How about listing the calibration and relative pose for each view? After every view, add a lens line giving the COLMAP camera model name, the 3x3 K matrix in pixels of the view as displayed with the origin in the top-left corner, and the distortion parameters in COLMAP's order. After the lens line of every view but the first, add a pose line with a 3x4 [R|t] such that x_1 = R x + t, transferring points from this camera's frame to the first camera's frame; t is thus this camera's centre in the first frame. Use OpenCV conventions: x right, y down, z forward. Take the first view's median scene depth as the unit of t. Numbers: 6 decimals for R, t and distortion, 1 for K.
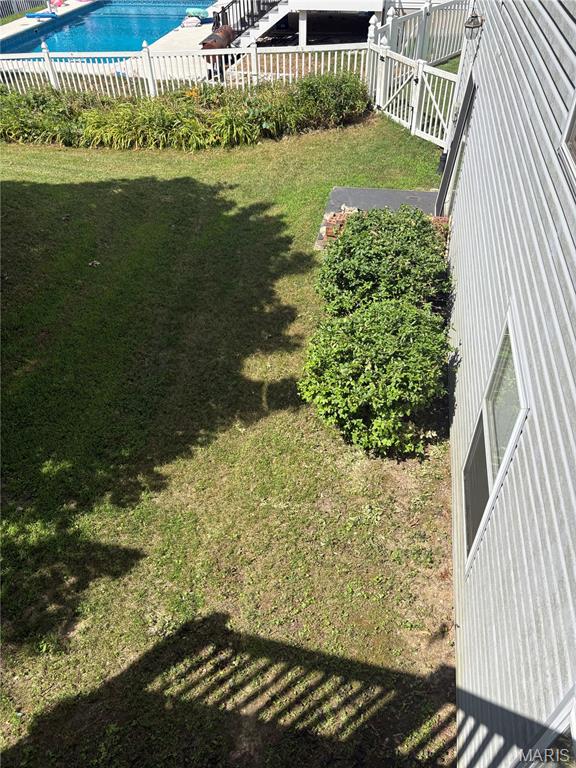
lens RADIAL K [[577.3, 0, 288.0], [0, 577.3, 384.0], [0, 0, 1]] dist [0.030022, 0.000555]
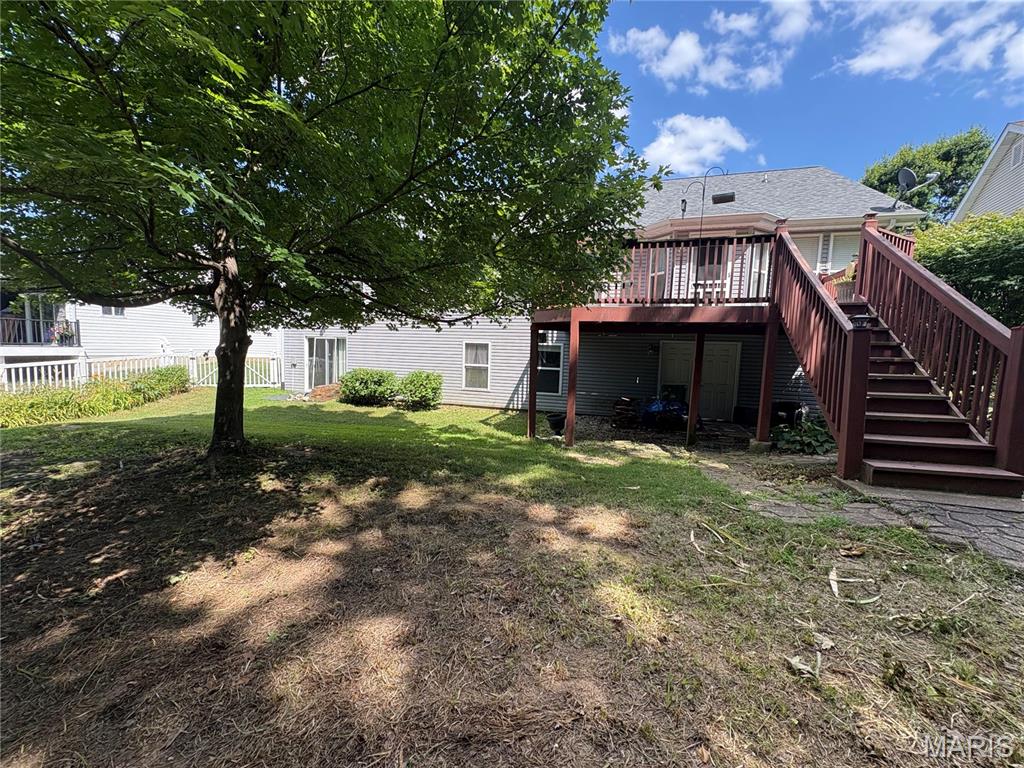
lens RADIAL K [[411.6, 0, 512.0], [0, 411.6, 384.0], [0, 0, 1]] dist [0.004371, 0.000123]
pose [[0.097228, -0.073316, 0.992558, -2.083420], [0.643167, 0.765699, -0.006444, 0.295141], [-0.759528, 0.639007, 0.121602, 0.306230]]
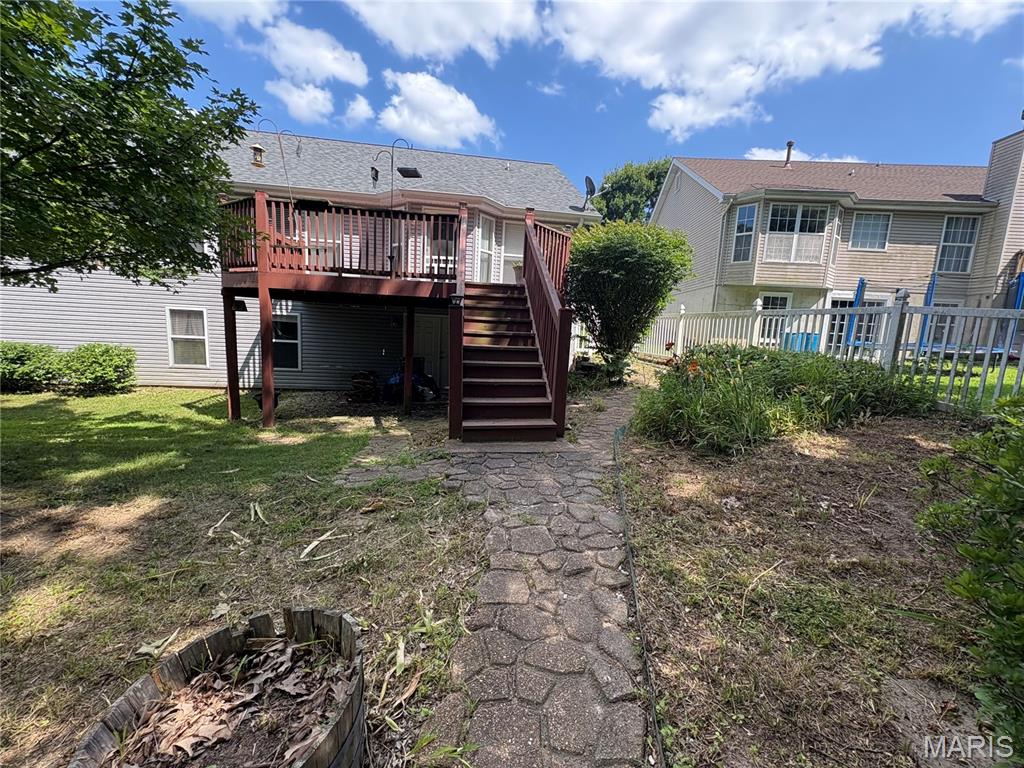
lens RADIAL K [[411.6, 0, 512.0], [0, 411.6, 384.0], [0, 0, 1]] dist [0.004371, 0.000123]
pose [[-0.331740, -0.133087, 0.933936, -2.113989], [0.597948, 0.736063, 0.317285, 0.528780], [-0.729662, 0.663701, -0.164602, 0.028055]]
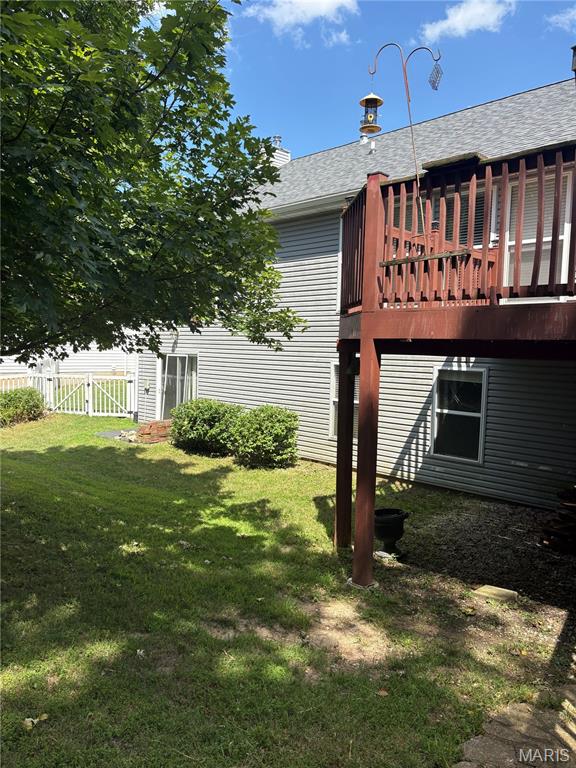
lens RADIAL K [[577.3, 0, 288.0], [0, 577.3, 384.0], [0, 0, 1]] dist [0.030022, 0.000555]
pose [[0.549979, -0.025653, 0.834784, -1.565264], [0.533927, 0.779397, -0.327815, 0.573925], [-0.642218, 0.626005, 0.442349, -0.124939]]
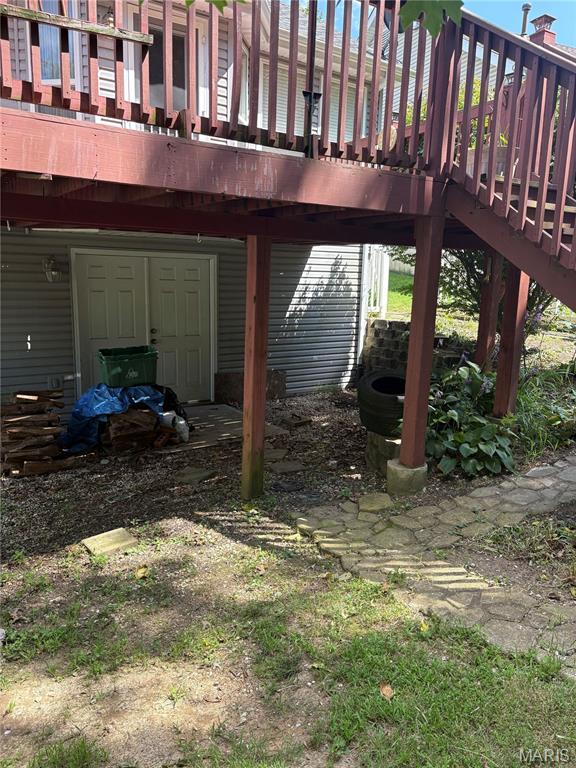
lens RADIAL K [[581.0, 0, 288.0], [0, 581.0, 384.0], [0, 0, 1]] dist [-0.000491, -0.000032]
pose [[-0.726018, -0.136390, 0.674014, -1.196426], [0.445769, 0.652981, 0.612296, 0.215317], [-0.523629, 0.744993, -0.413277, 0.357325]]
